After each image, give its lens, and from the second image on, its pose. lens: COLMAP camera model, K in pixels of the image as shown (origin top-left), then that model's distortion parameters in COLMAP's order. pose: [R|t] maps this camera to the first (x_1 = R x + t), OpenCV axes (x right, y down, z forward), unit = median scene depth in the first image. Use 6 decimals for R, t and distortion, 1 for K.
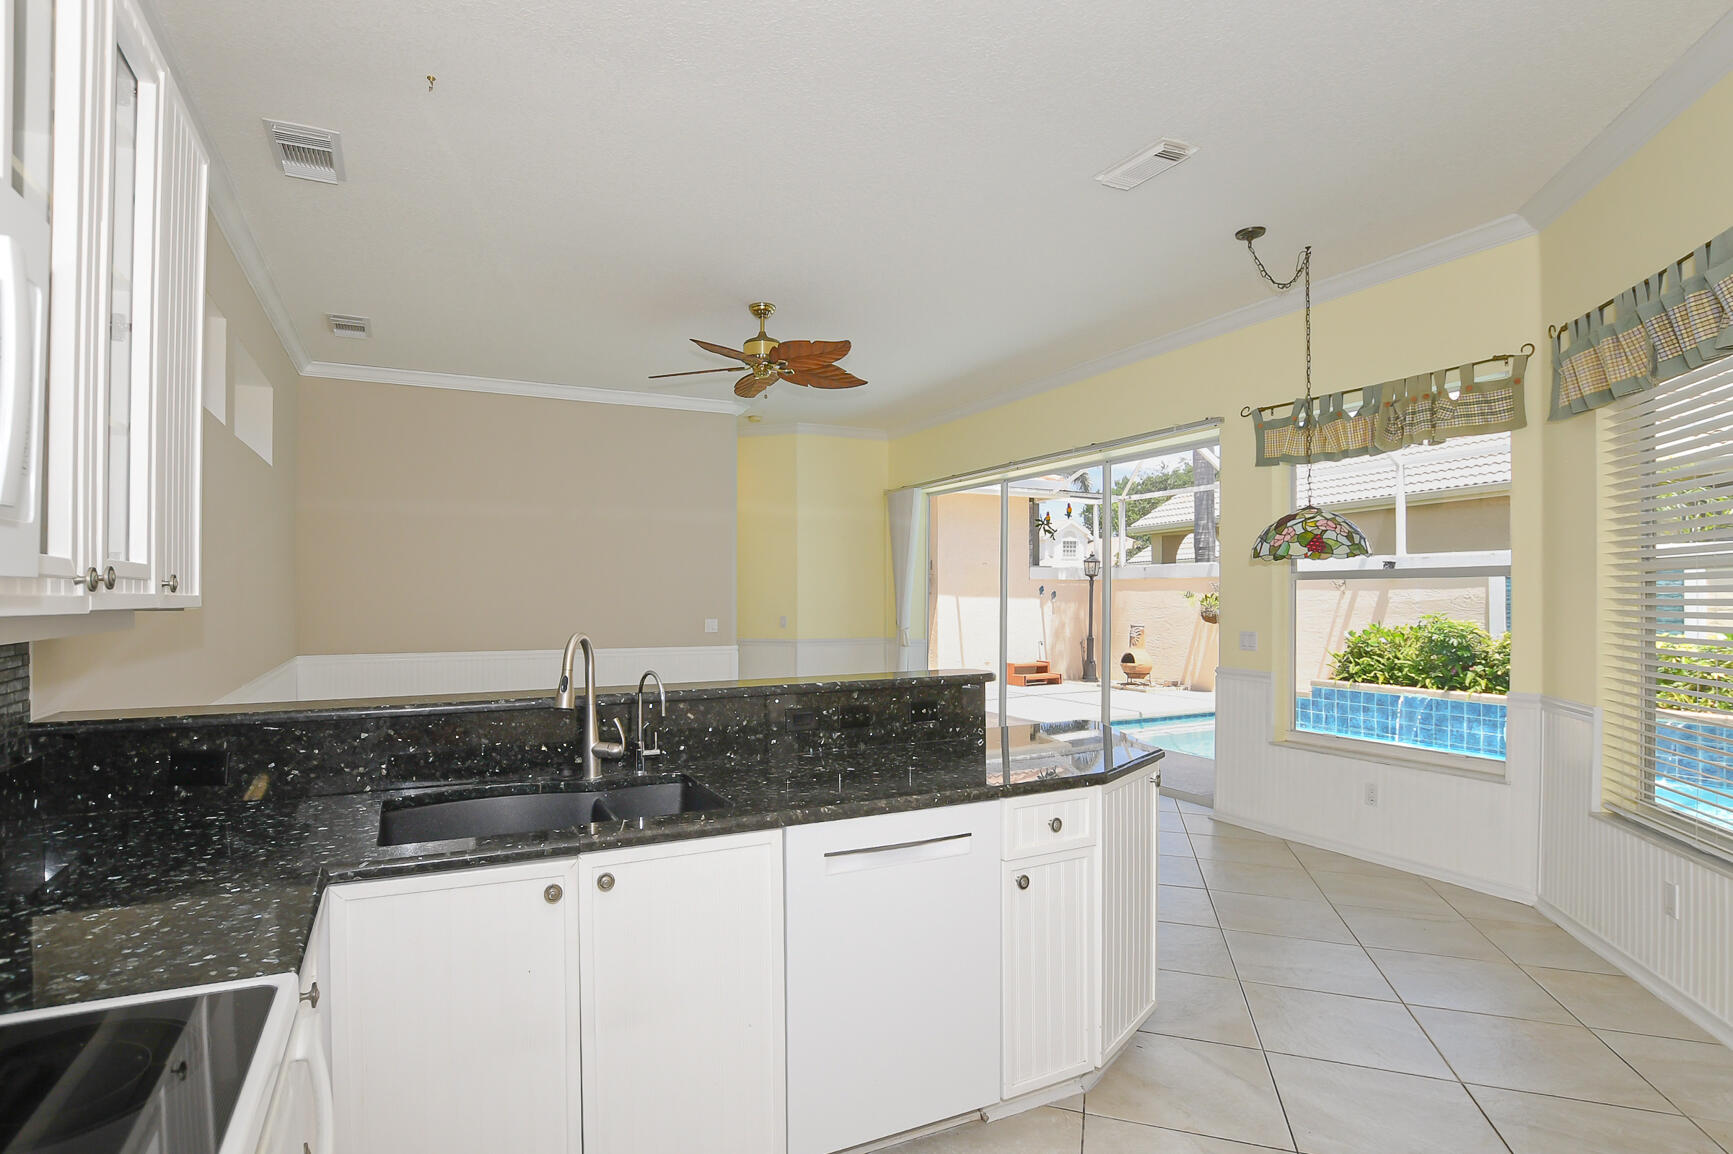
lens RADIAL K [[866.7, 0, 816.7], [0, 866.7, 583.1], [0, 0, 1]] dist [-0.003756, 0.000524]
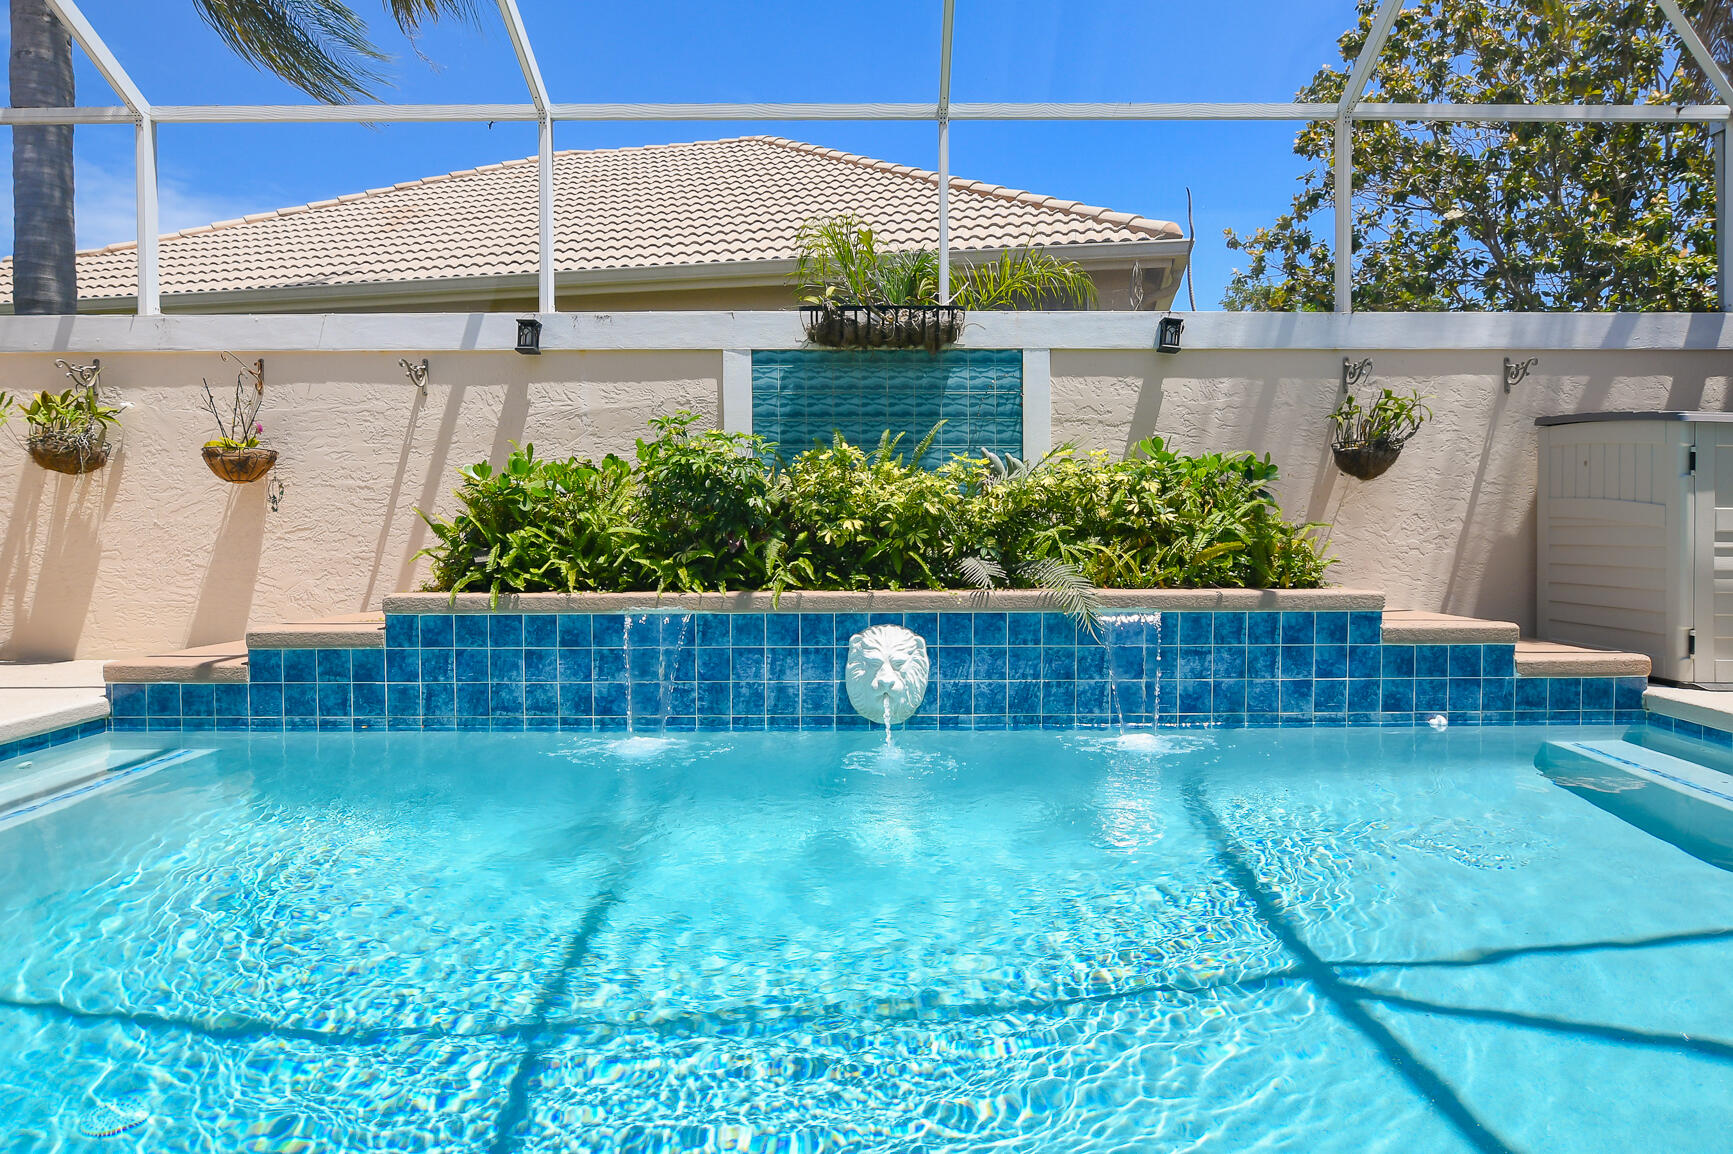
lens RADIAL K [[999.2, 0, 900.3], [0, 999.2, 549.7], [0, 0, 1]] dist [-0.014841, 0.003921]
pose [[0.437131, -0.030003, 0.898897, 0.314014], [-0.008270, 0.999267, 0.037375, 0.080487], [-0.899360, -0.023772, 0.436563, 0.672025]]
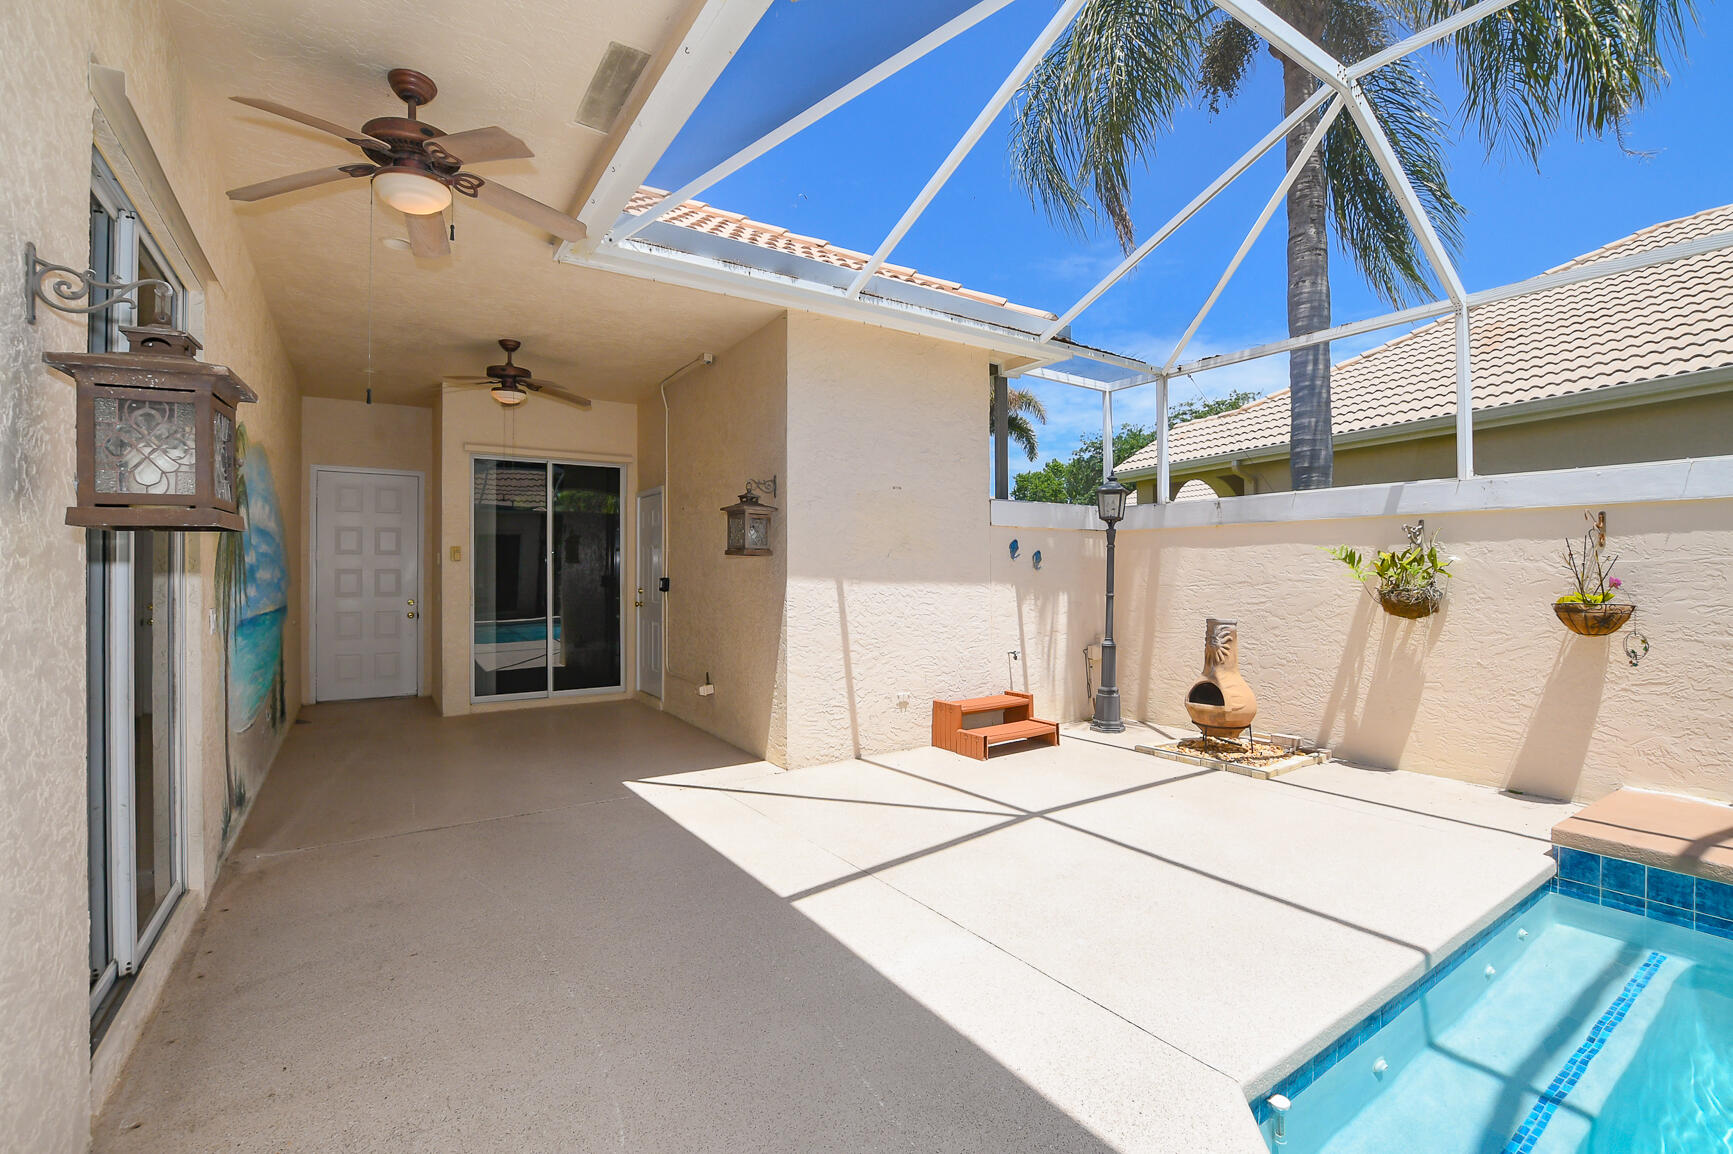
lens RADIAL K [[776.8, 0, 877.8], [0, 776.8, 568.2], [0, 0, 1]] dist [-0.031578, 0.004283]
pose [[0.990815, -0.002221, 0.135208, 0.185949], [0.001146, 0.999967, 0.008030, 0.023785], [-0.135222, -0.007802, 0.990785, 0.872689]]
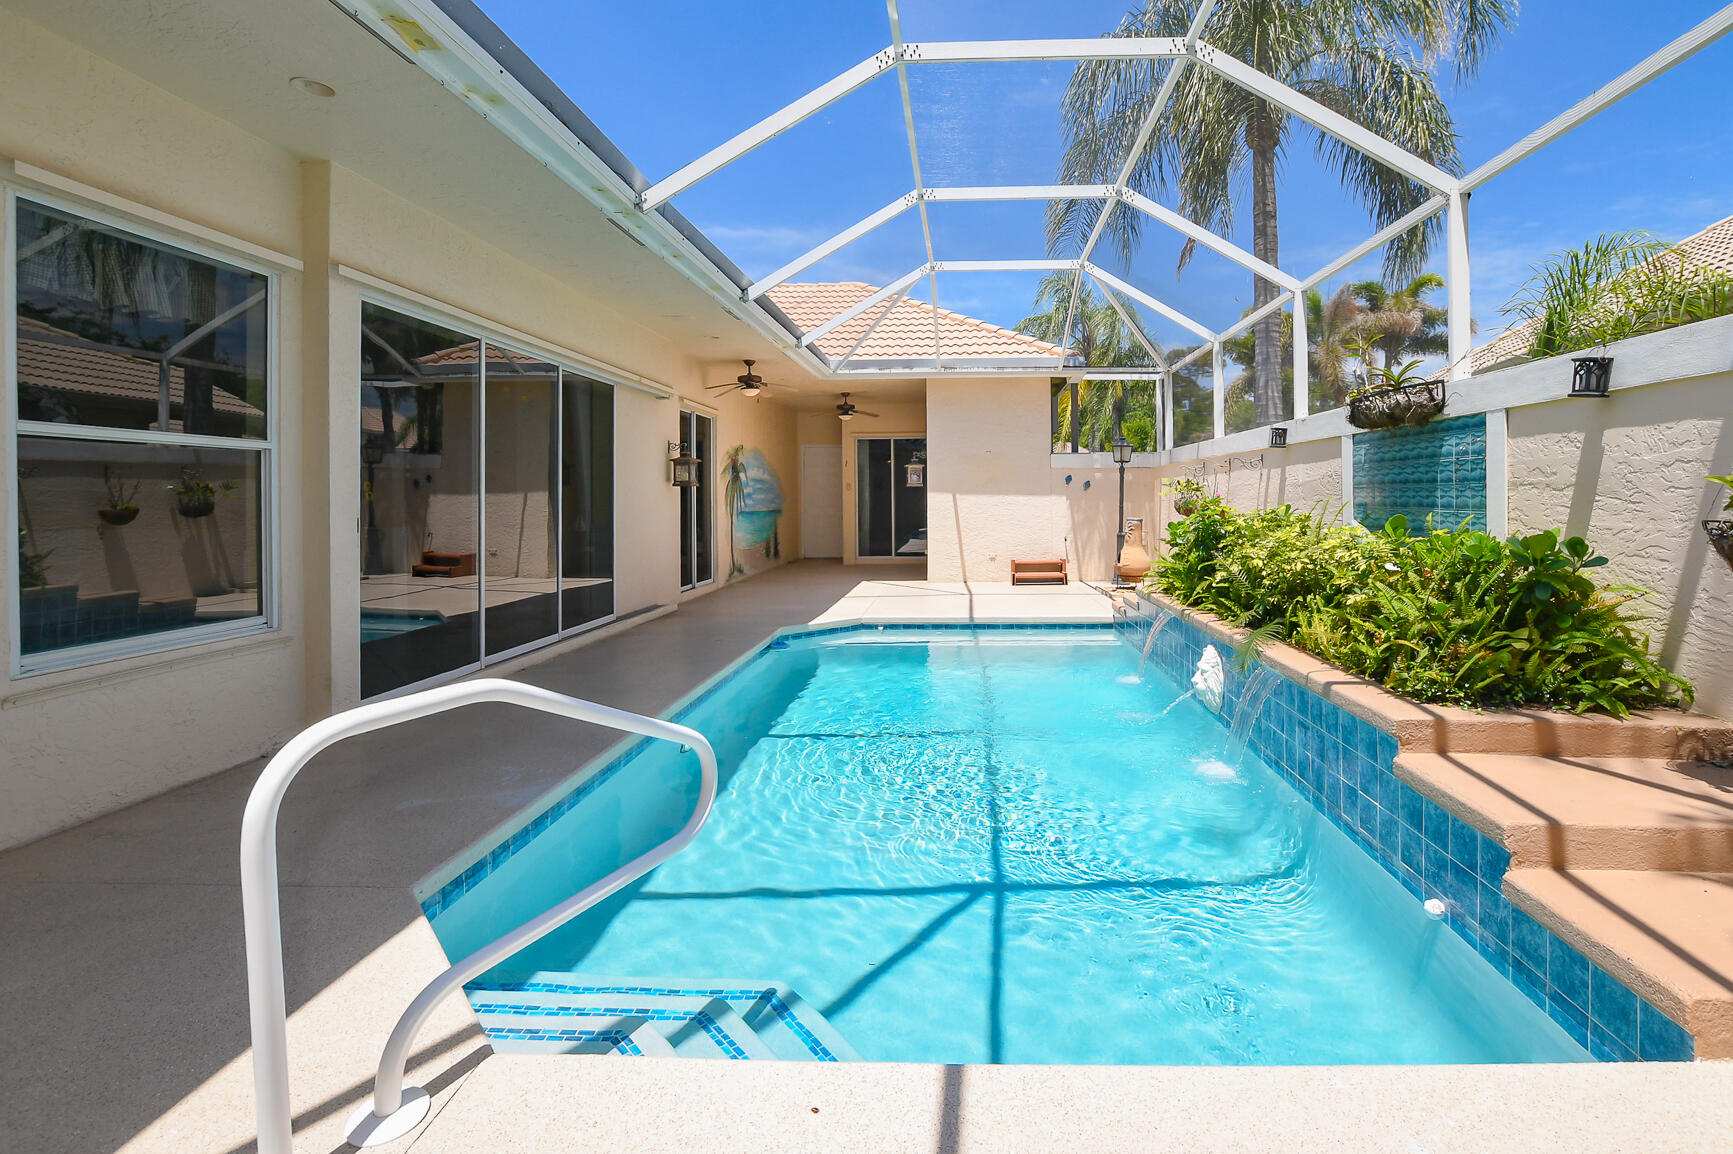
lens RADIAL K [[776.8, 0, 939.2], [0, 776.8, 506.4], [0, 0, 1]] dist [-0.031578, 0.004283]
pose [[0.884774, 0.000868, -0.466020, 0.793104], [0.009910, 0.999737, 0.020677, 0.026970], [0.465916, -0.022912, 0.884532, 0.340078]]
